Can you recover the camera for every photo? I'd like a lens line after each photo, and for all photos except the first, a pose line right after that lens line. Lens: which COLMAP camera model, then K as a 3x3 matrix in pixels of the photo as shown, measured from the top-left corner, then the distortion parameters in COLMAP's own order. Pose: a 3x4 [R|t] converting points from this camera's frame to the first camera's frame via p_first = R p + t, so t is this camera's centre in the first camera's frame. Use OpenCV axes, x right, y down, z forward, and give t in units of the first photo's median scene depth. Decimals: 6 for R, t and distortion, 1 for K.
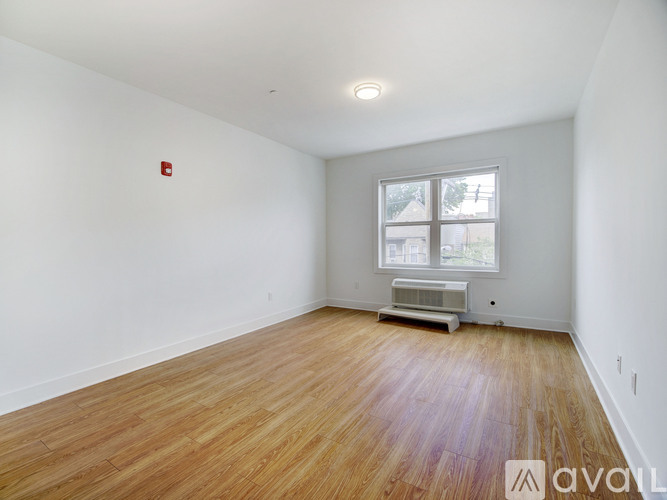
lens RADIAL K [[311.9, 0, 332.2], [0, 311.9, 247.0], [0, 0, 1]] dist [-0.023299, -0.001416]
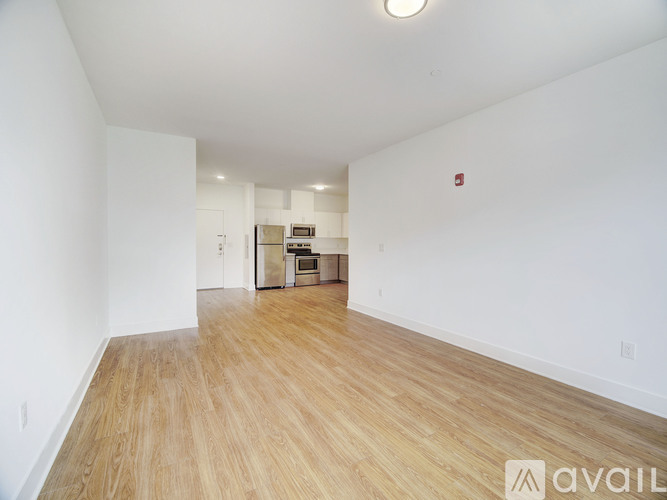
lens RADIAL K [[311.9, 0, 335.7], [0, 311.9, 254.2], [0, 0, 1]] dist [-0.023299, -0.001416]
pose [[-0.472828, 0.043803, -0.880066, 0.818367], [-0.020909, 0.997925, 0.060903, -0.045238], [0.880907, 0.047198, -0.470931, 1.348098]]
